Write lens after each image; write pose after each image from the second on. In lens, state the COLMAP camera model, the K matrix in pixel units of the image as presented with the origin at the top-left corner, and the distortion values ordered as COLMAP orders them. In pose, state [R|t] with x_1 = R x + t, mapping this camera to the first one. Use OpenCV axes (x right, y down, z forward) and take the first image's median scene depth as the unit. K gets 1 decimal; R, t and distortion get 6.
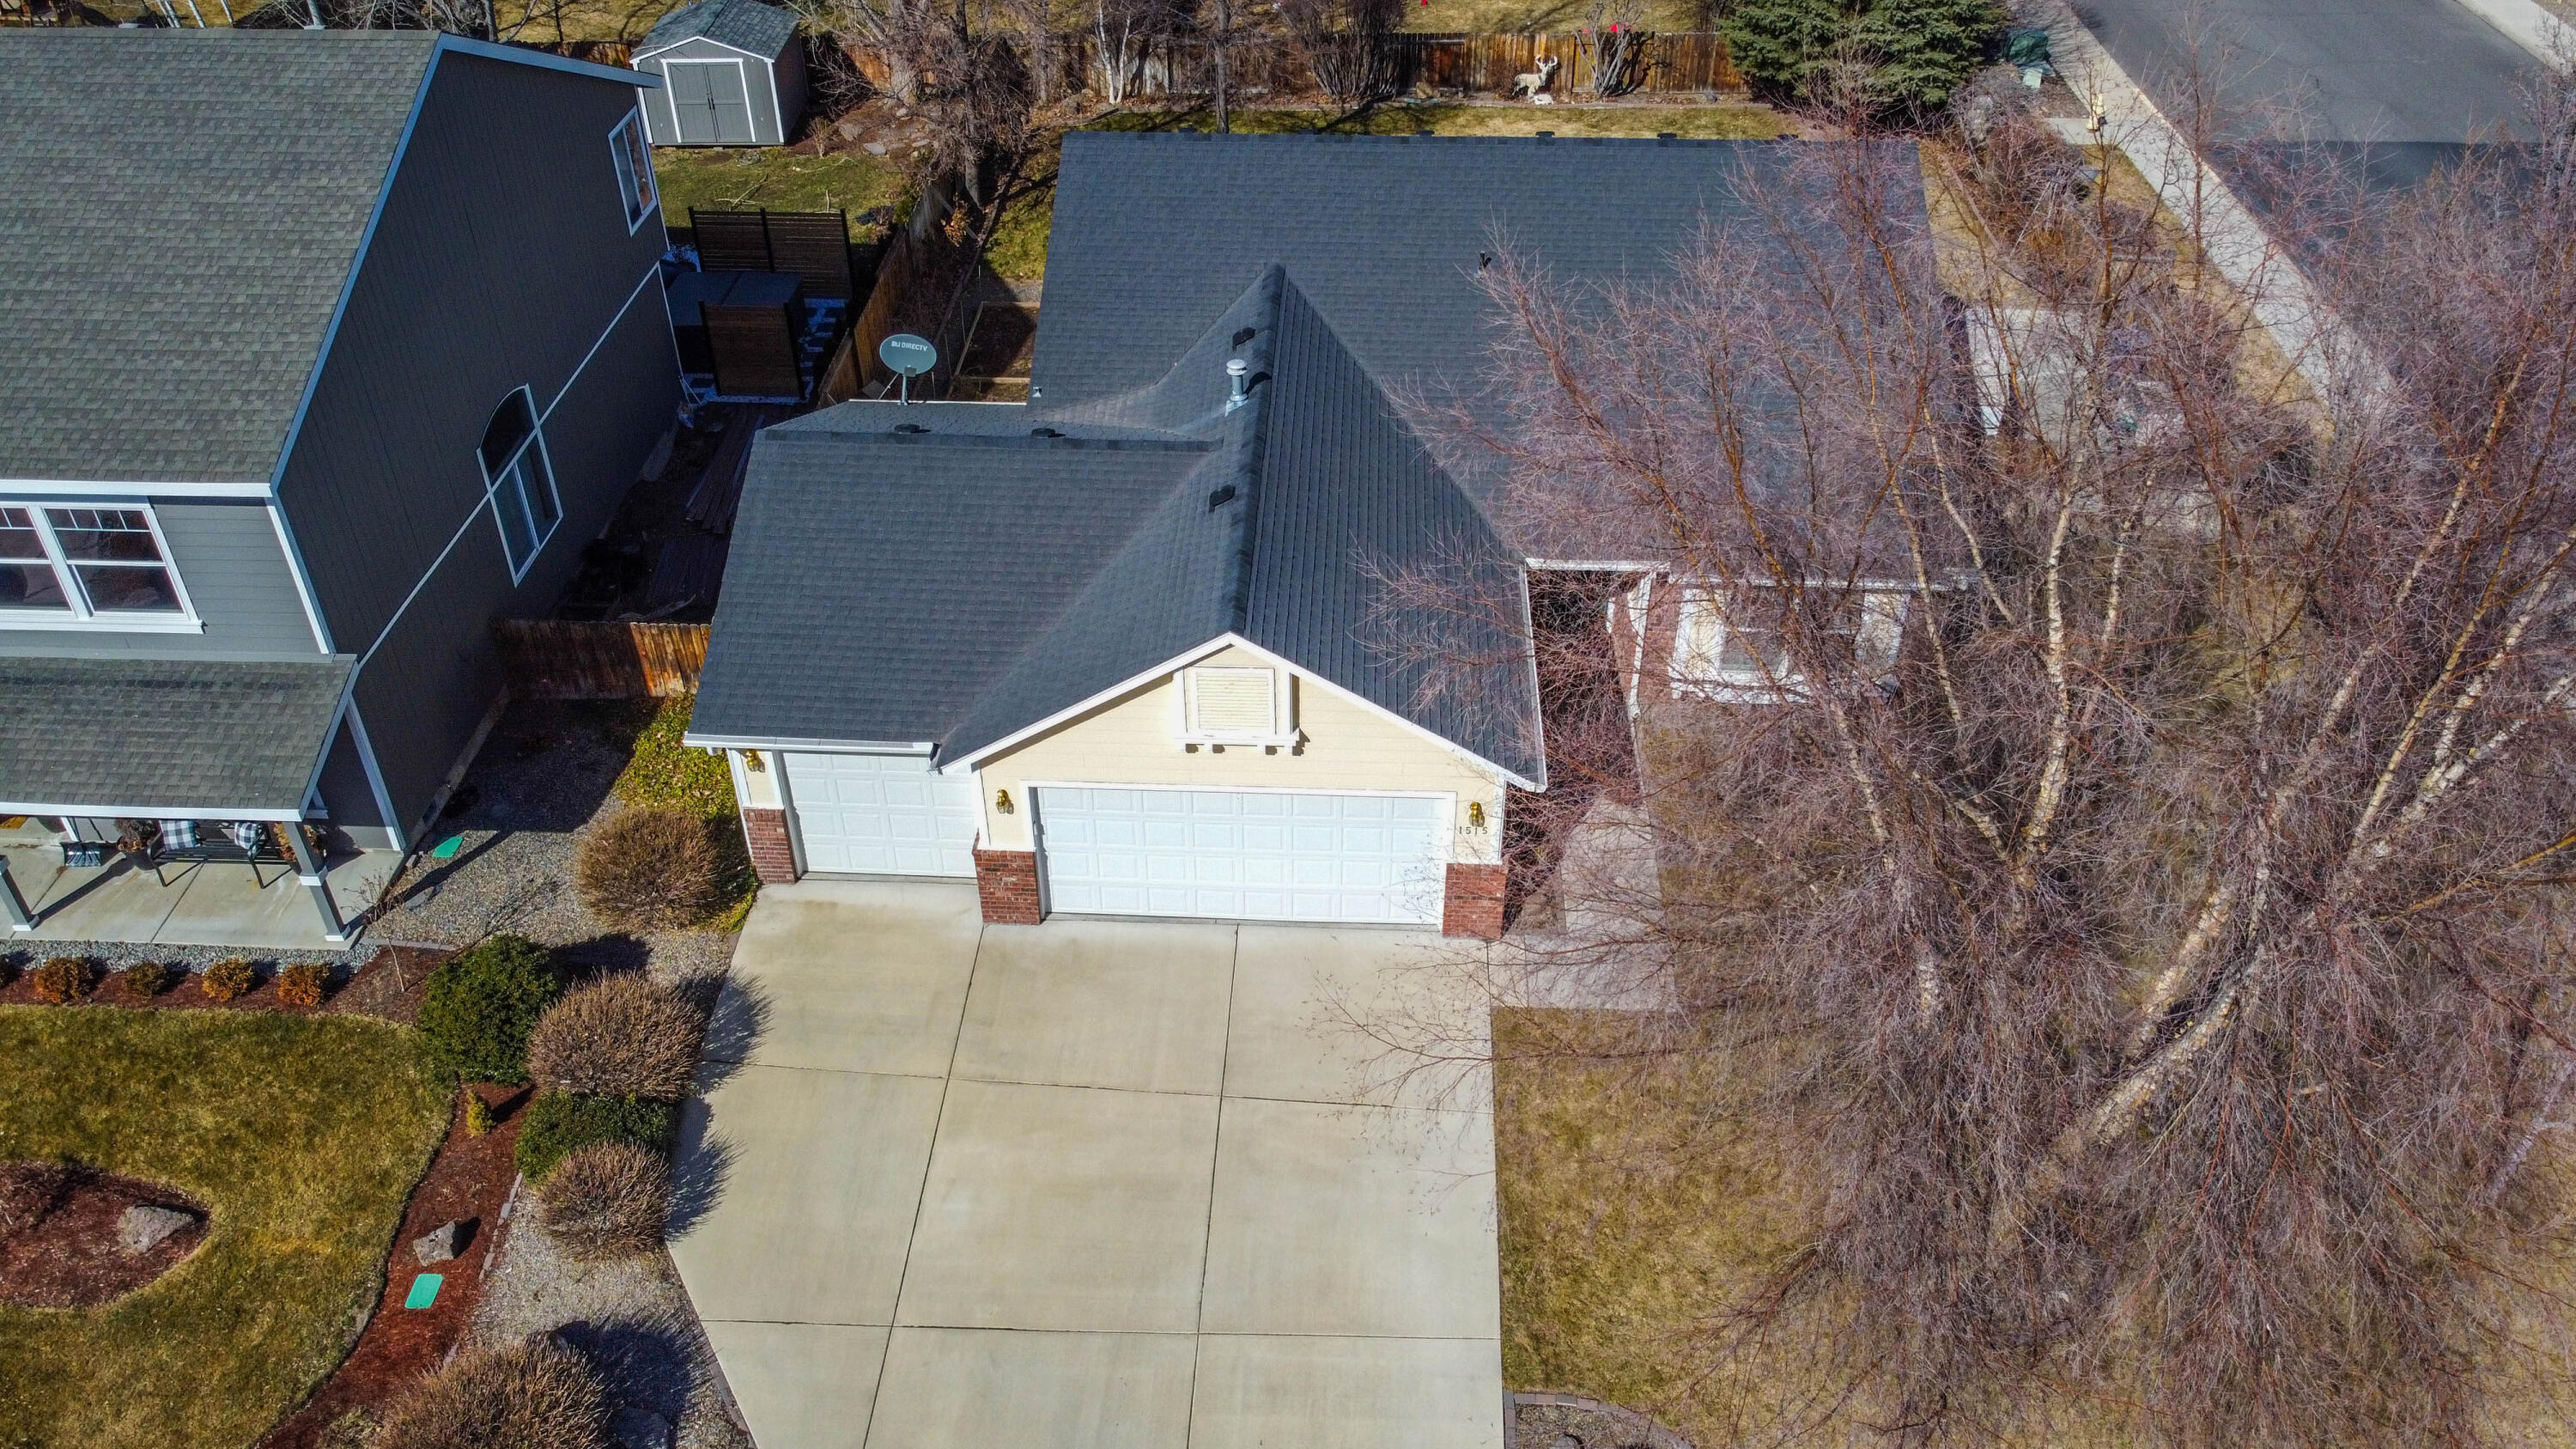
lens RADIAL K [[1950.2, 0, 1289.0], [0, 1950.2, 727.7], [0, 0, 1]] dist [0.013946, -0.003380]
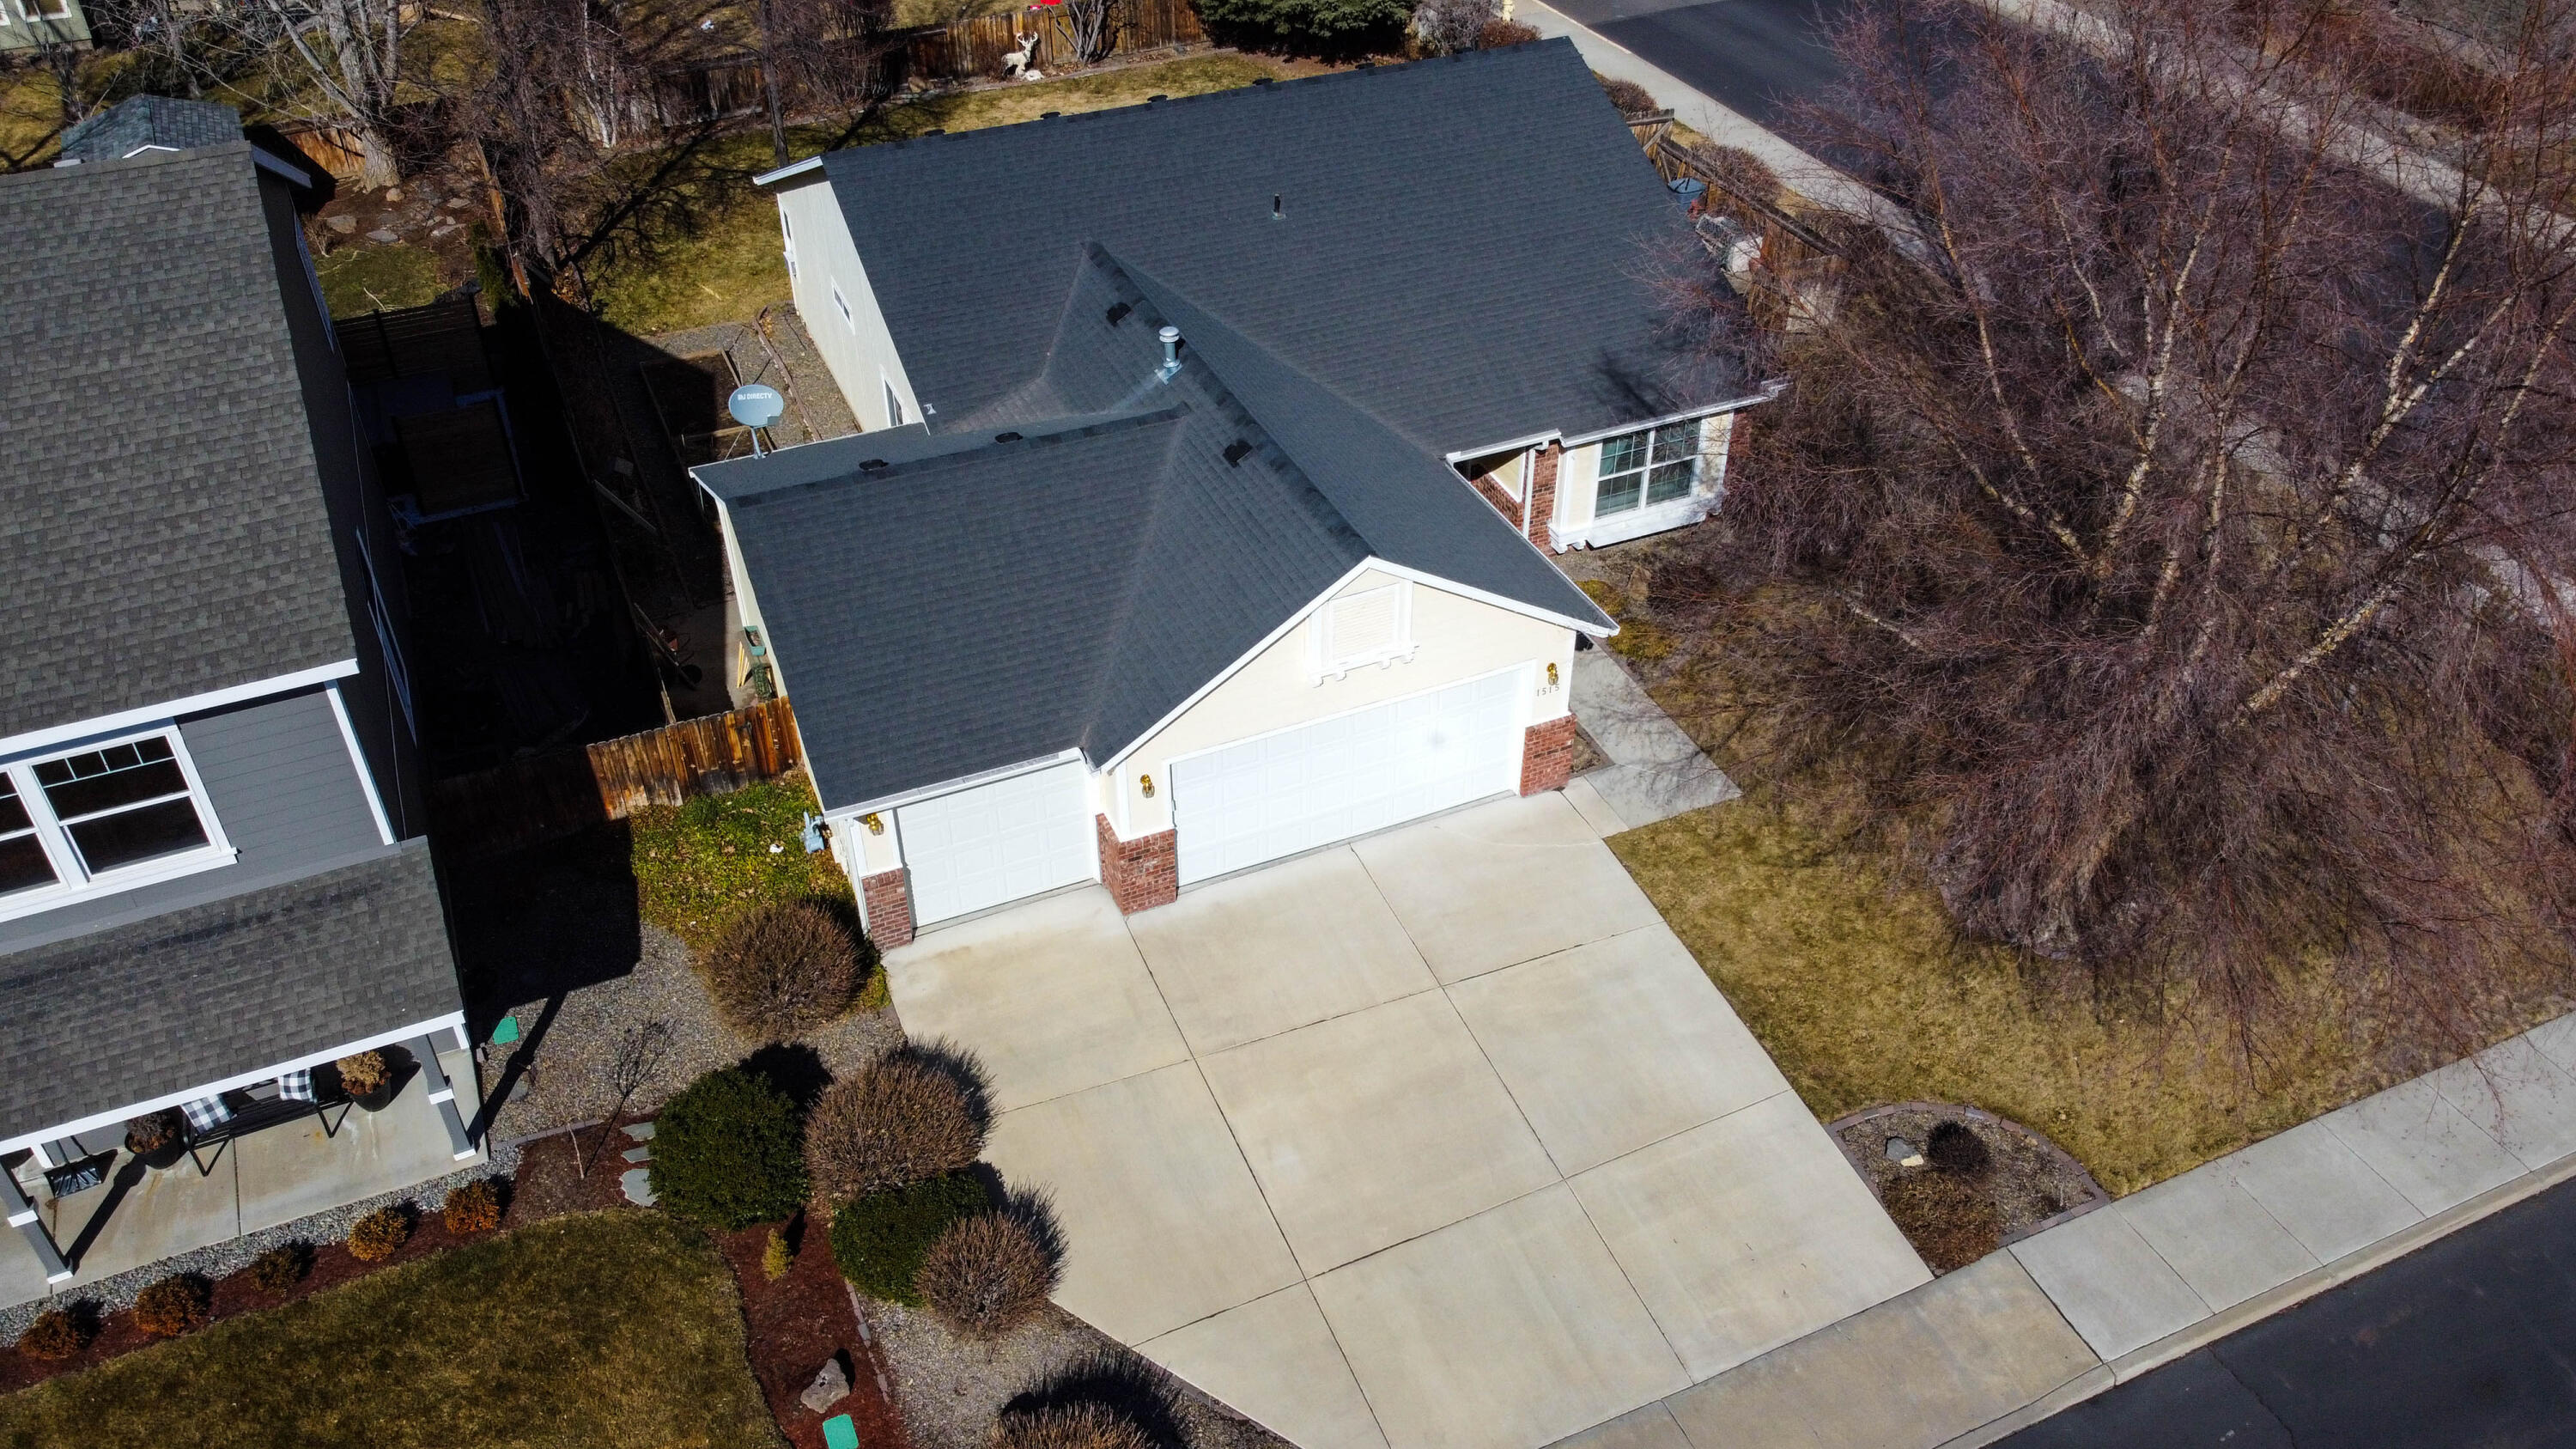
lens RADIAL K [[1950.2, 0, 1295.1], [0, 1950.2, 719.8], [0, 0, 1]] dist [0.013946, -0.003380]
pose [[0.892510, -0.271197, 0.360385, -0.420739], [0.270856, 0.961186, 0.052526, -0.026920], [-0.360642, 0.050732, 0.931324, 0.027241]]
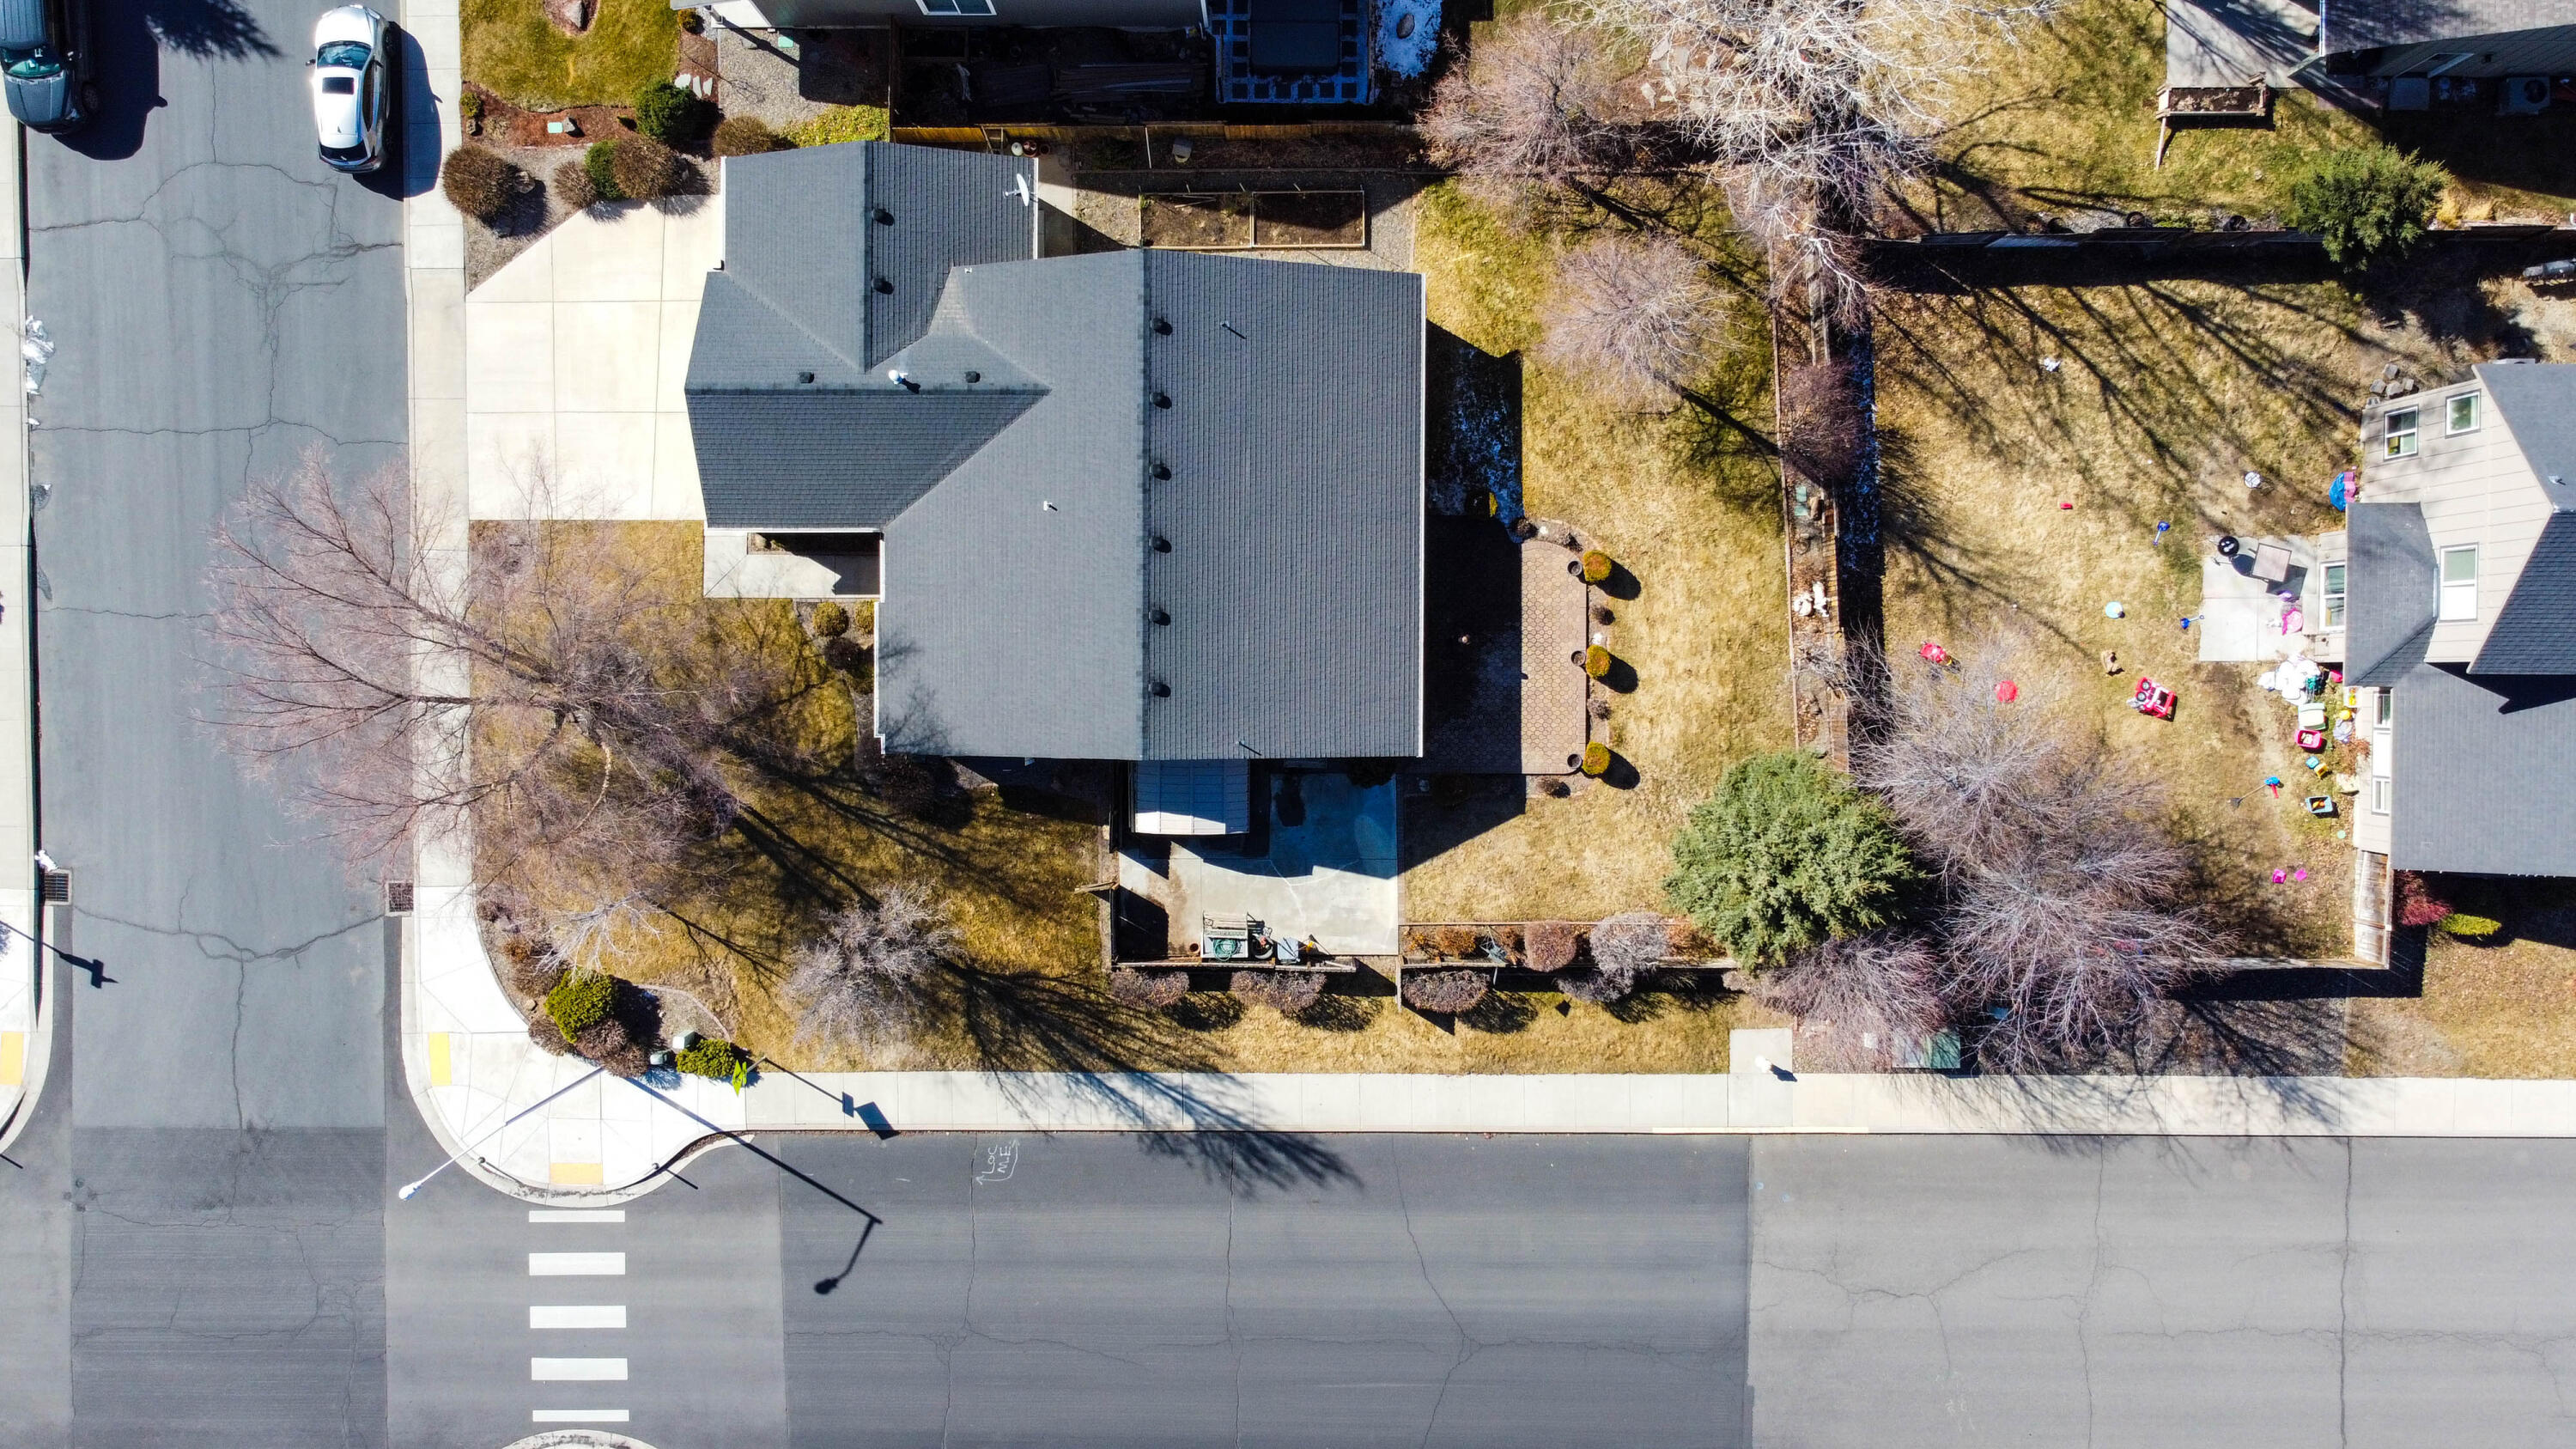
lens RADIAL K [[1950.2, 0, 1290.6], [0, 1950.2, 709.8], [0, 0, 1]] dist [0.013946, -0.003380]
pose [[0.045965, 0.998674, 0.023203, 0.305329], [-0.596358, 0.008799, 0.802670, -2.153452], [0.801401, -0.050732, 0.595972, 0.128877]]
